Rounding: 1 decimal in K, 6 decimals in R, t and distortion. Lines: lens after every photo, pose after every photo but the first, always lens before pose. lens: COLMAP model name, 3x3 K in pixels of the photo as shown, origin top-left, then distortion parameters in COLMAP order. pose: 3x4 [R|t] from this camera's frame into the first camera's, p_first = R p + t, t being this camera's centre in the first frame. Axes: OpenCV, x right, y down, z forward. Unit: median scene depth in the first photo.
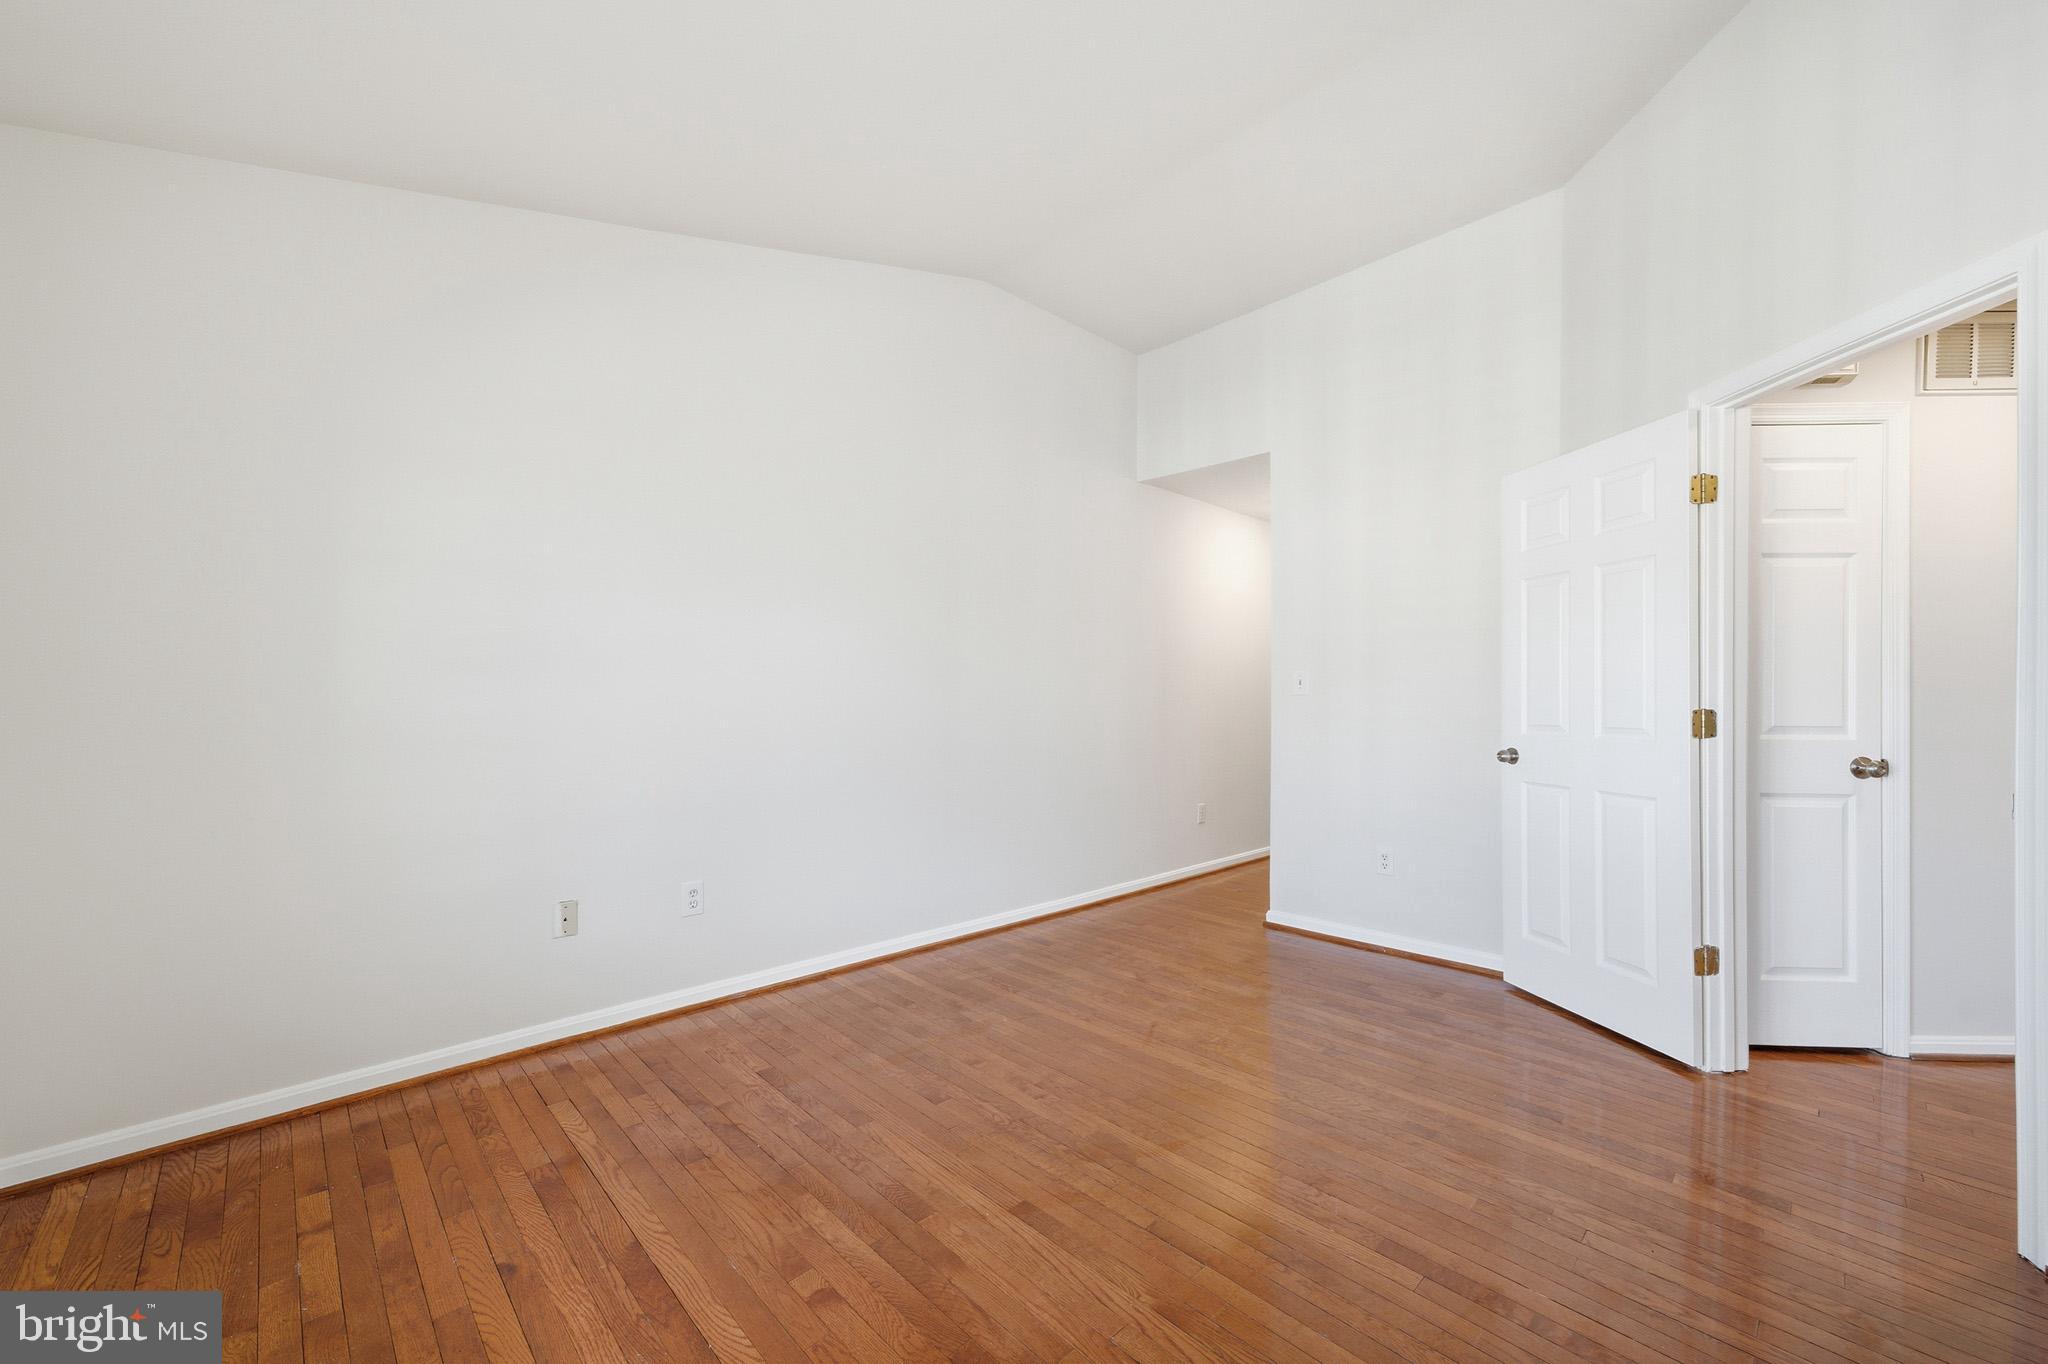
lens RADIAL K [[784.8, 0, 1026.1], [0, 784.8, 687.9], [0, 0, 1]] dist [0.019499, 0.000182]
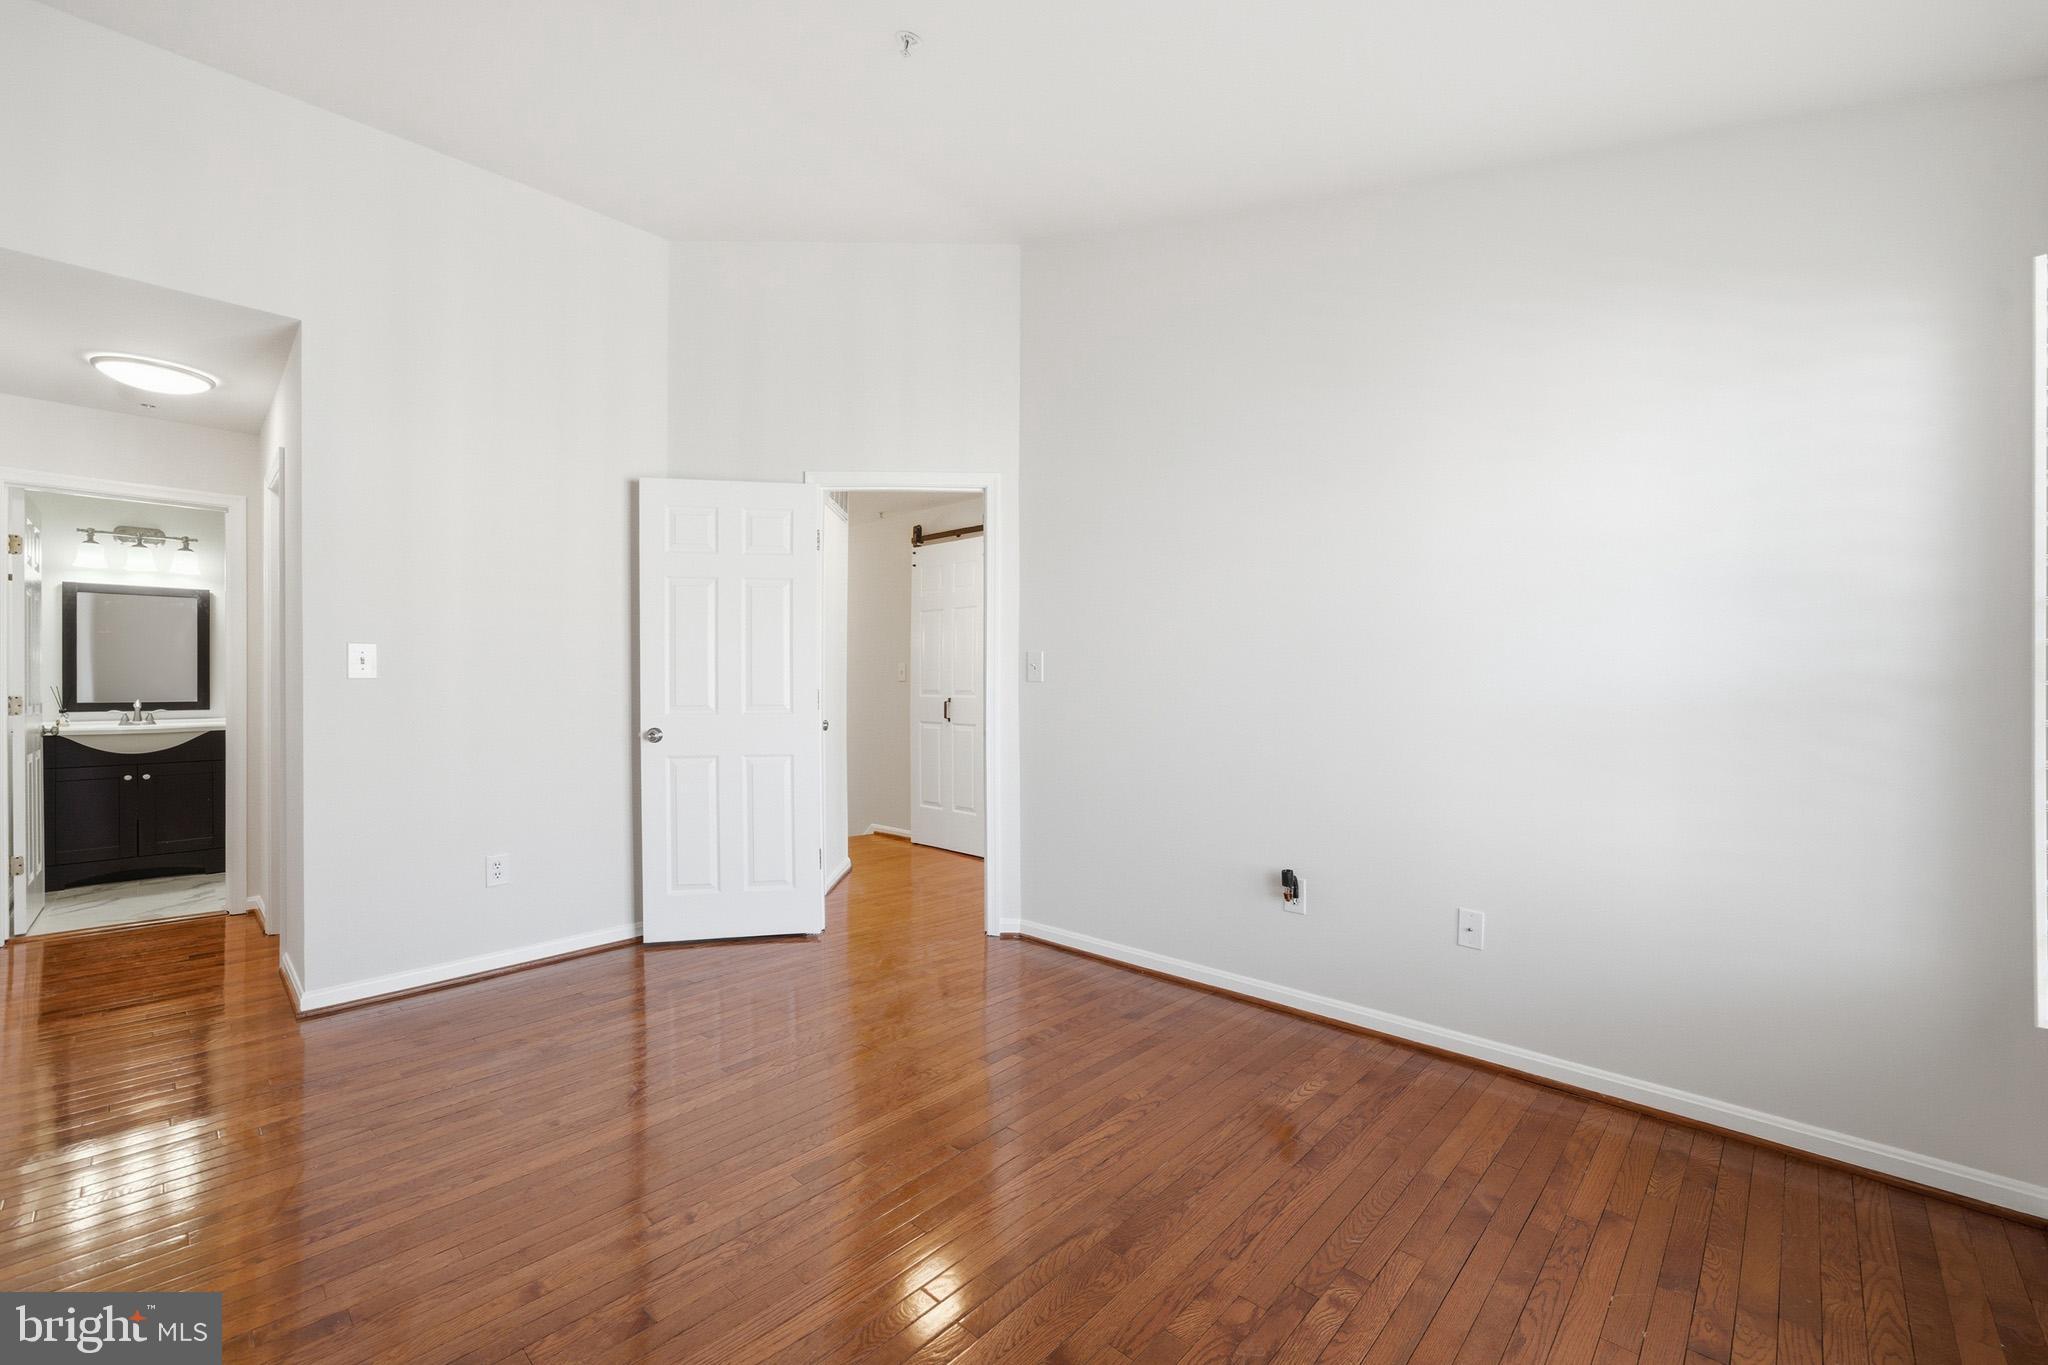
lens RADIAL K [[855.9, 0, 1024.0], [0, 855.9, 682.5], [0, 0, 1]] dist [0.012649, 0.000320]
pose [[-0.020831, -0.002782, 0.999779, -0.636477], [-0.007083, 0.999971, 0.002635, 0.007451], [-0.999758, -0.007026, -0.020851, 0.558534]]
